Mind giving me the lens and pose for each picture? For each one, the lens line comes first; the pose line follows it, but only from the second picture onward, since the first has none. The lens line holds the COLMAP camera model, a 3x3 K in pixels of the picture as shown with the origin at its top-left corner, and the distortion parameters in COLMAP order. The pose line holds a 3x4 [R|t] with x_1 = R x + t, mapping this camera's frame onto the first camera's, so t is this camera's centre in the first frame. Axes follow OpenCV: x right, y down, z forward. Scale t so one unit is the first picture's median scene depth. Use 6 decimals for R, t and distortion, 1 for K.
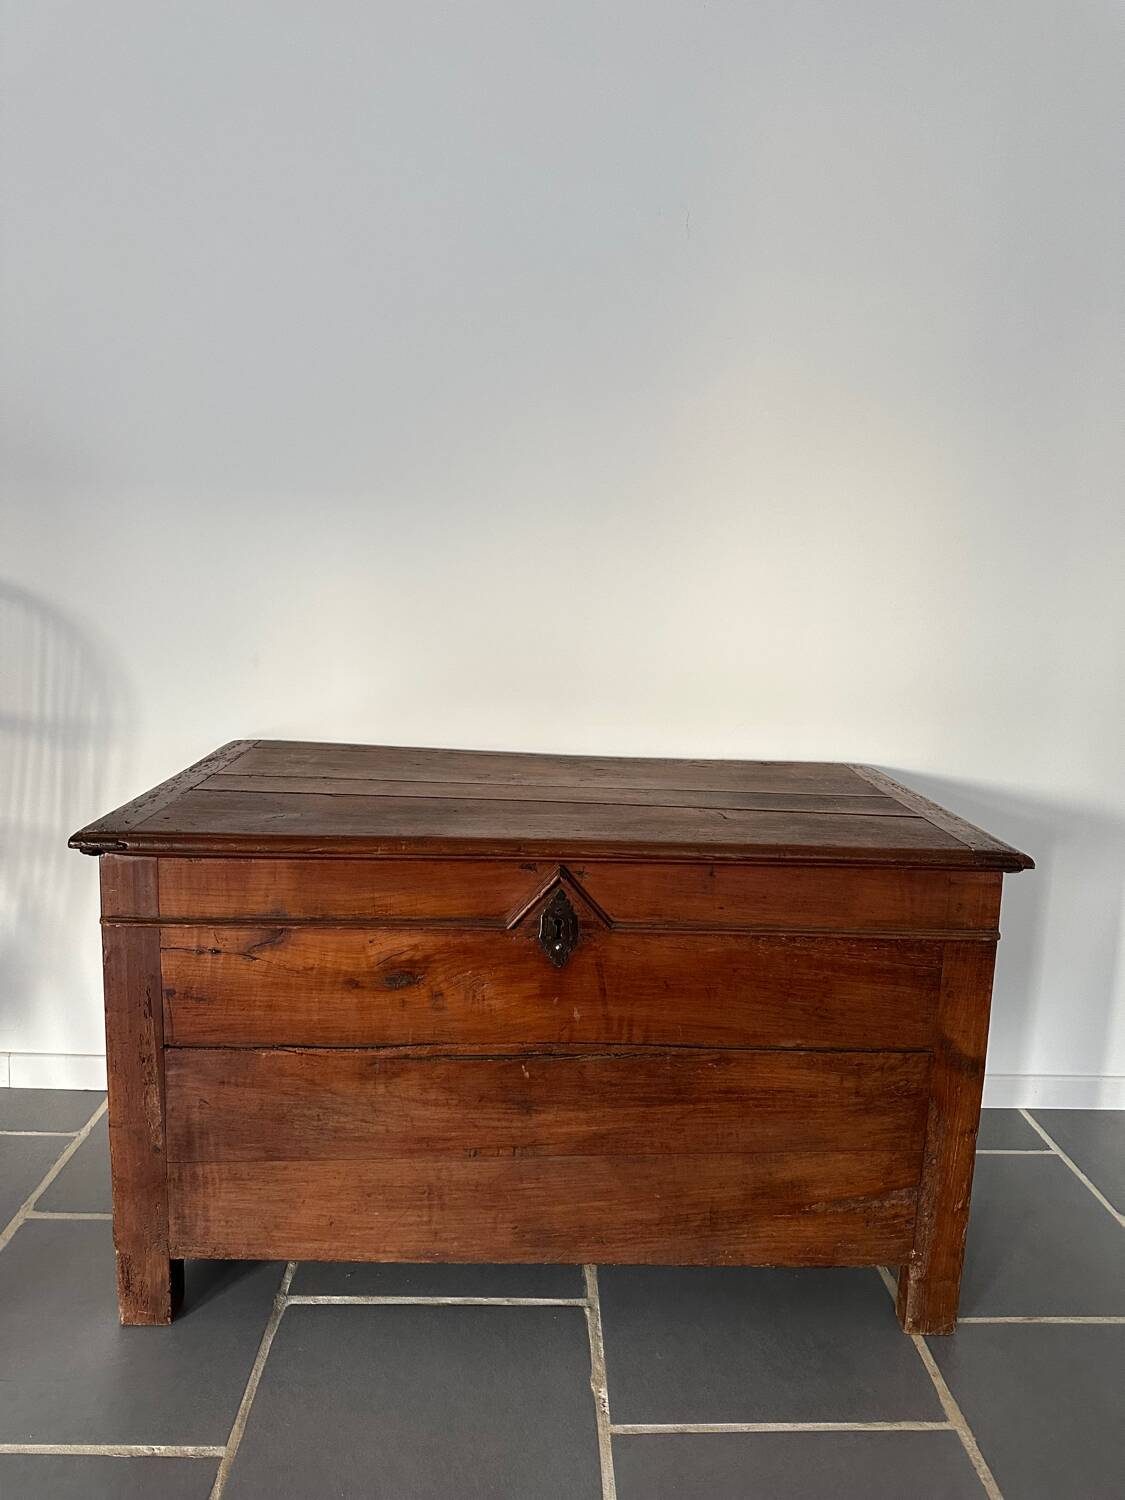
lens RADIAL K [[1058.6, 0, 576.6], [0, 1058.6, 737.2], [0, 0, 1]] dist [0.048078, -0.079913]
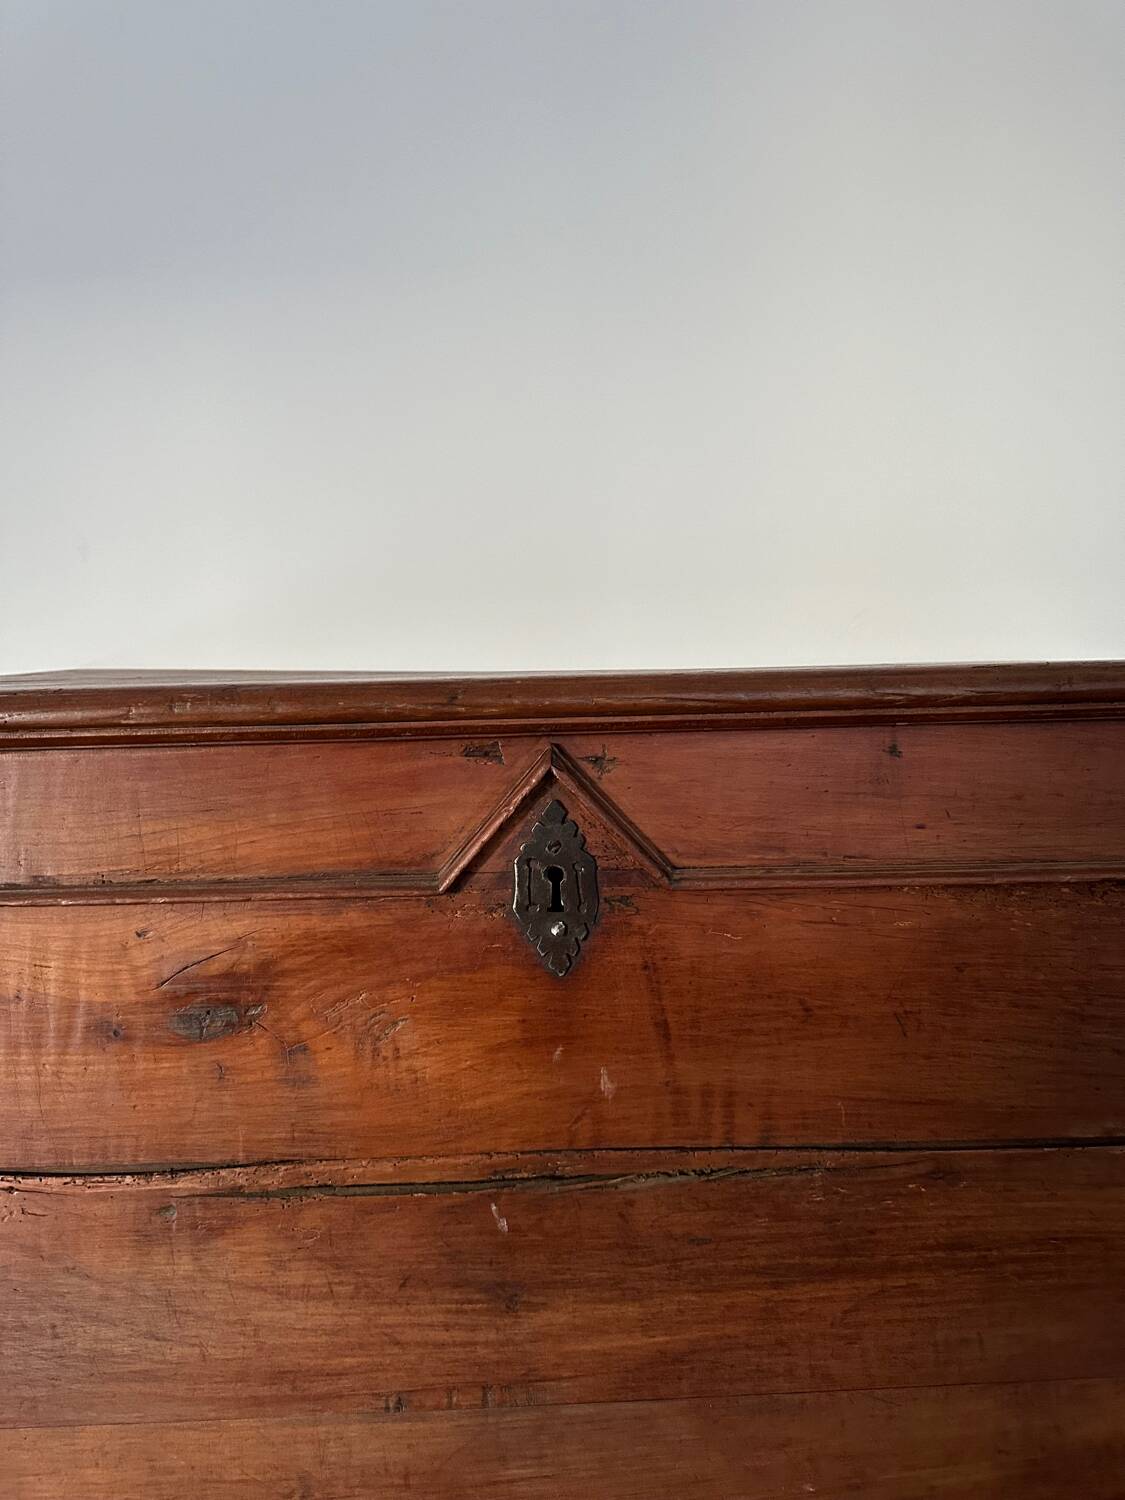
lens RADIAL K [[1058.6, 0, 576.6], [0, 1058.6, 737.2], [0, 0, 1]] dist [0.048078, -0.079913]
pose [[0.997757, -0.051395, -0.042893, 0.014096], [0.047623, 0.995263, -0.084752, 0.152435], [0.047046, 0.082519, 0.995478, 0.534733]]
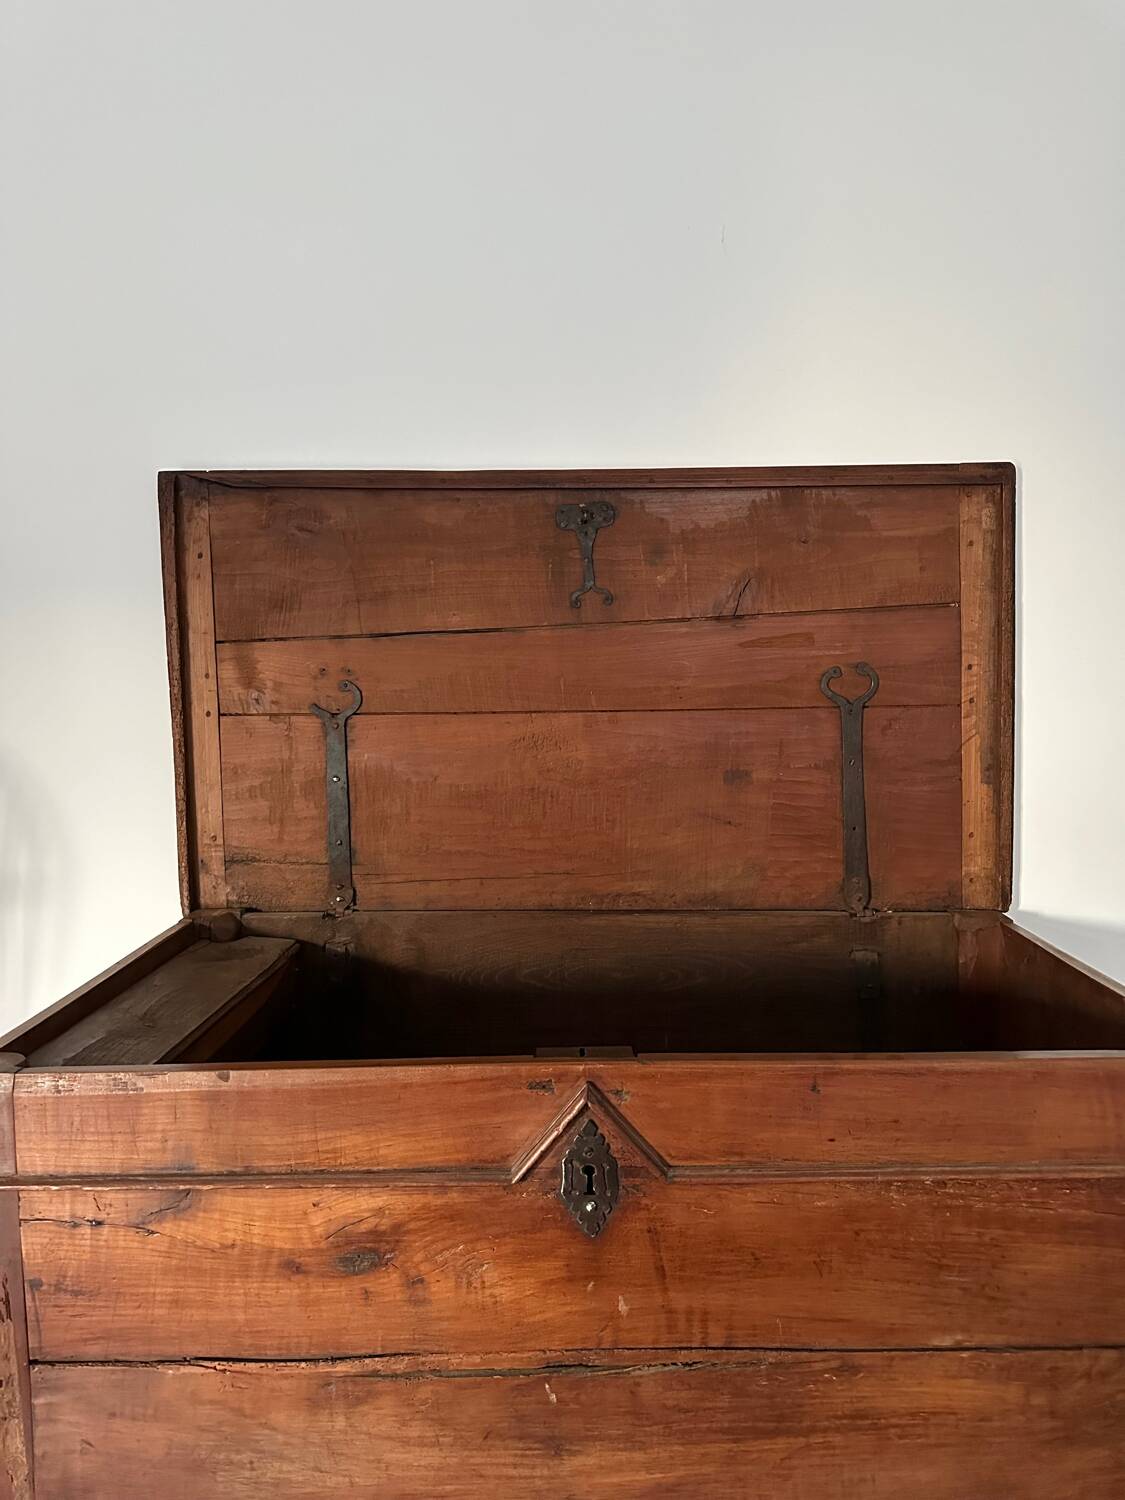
lens RADIAL K [[1036.9, 0, 565.6], [0, 1036.9, 734.7], [0, 0, 1]] dist [-0.006082, -0.005400]
pose [[0.997385, -0.047842, -0.054161, 0.016593], [0.041902, 0.993489, -0.105941, -0.029613], [0.058877, 0.103395, 0.992896, 0.306834]]
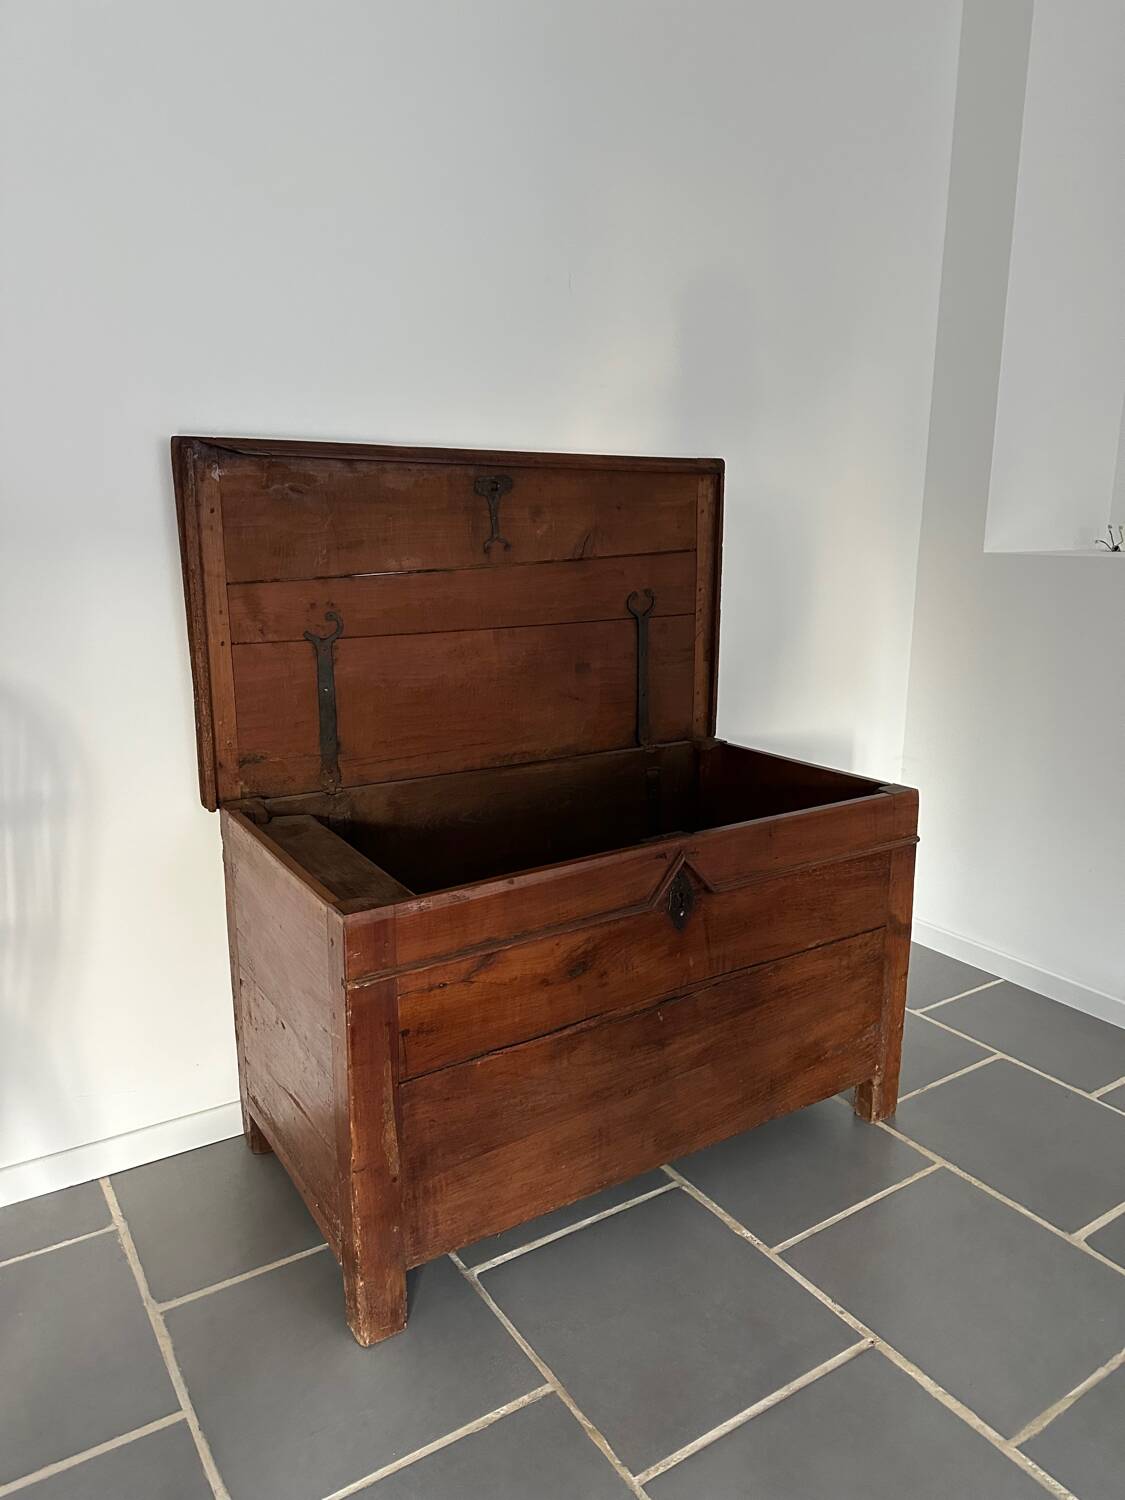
lens RADIAL K [[1052.1, 0, 562.5], [0, 1052.1, 750.0], [0, 0, 1]] dist [0.144159, -0.288477]
pose [[0.857594, -0.149694, 0.492061, -0.716848], [0.112347, 0.988127, 0.104801, -0.140752], [-0.501907, -0.034595, 0.864230, -0.016140]]
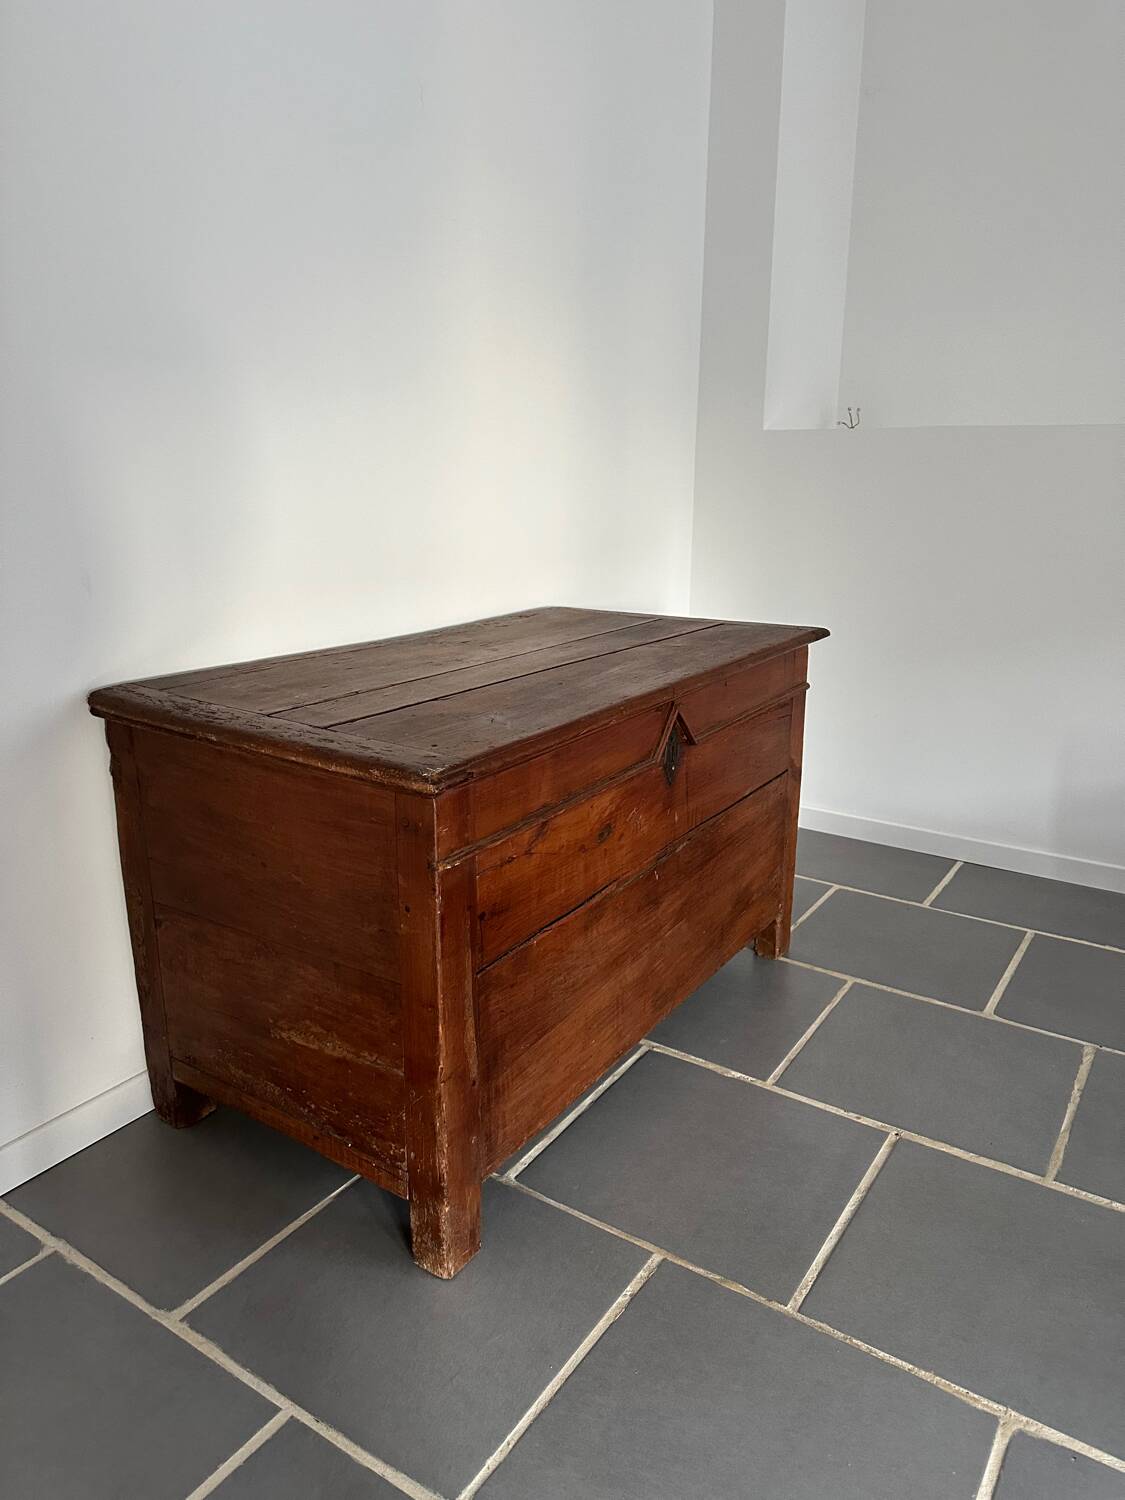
lens RADIAL K [[1048.0, 0, 562.5], [0, 1048.0, 750.0], [0, 0, 1]] dist [0.127081, -0.223725]
pose [[0.582250, -0.253984, 0.772319, -1.010408], [0.149217, 0.967198, 0.205577, -0.090429], [-0.799199, -0.004454, 0.601050, 0.357090]]
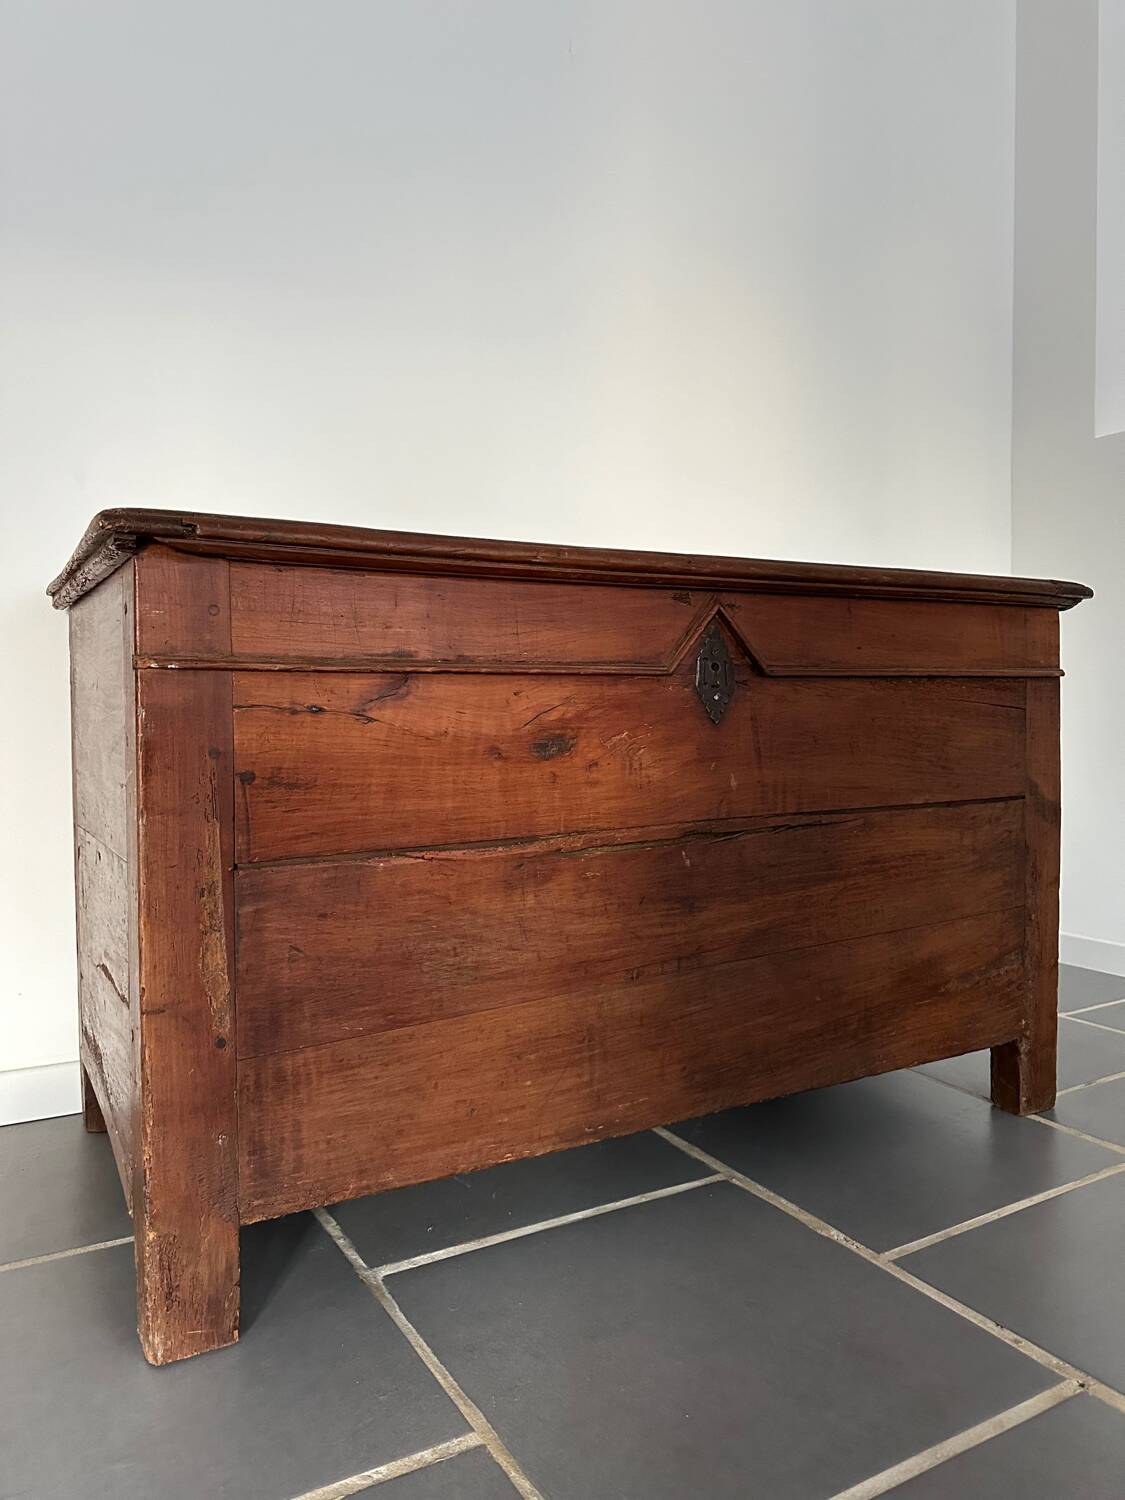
lens RADIAL K [[1048.0, 0, 562.5], [0, 1048.0, 750.0], [0, 0, 1]] dist [0.127081, -0.223725]
pose [[0.883217, -0.056314, 0.465571, -0.497819], [0.112229, 0.989298, -0.093242, 0.296441], [-0.455338, 0.134603, 0.880085, 0.327800]]
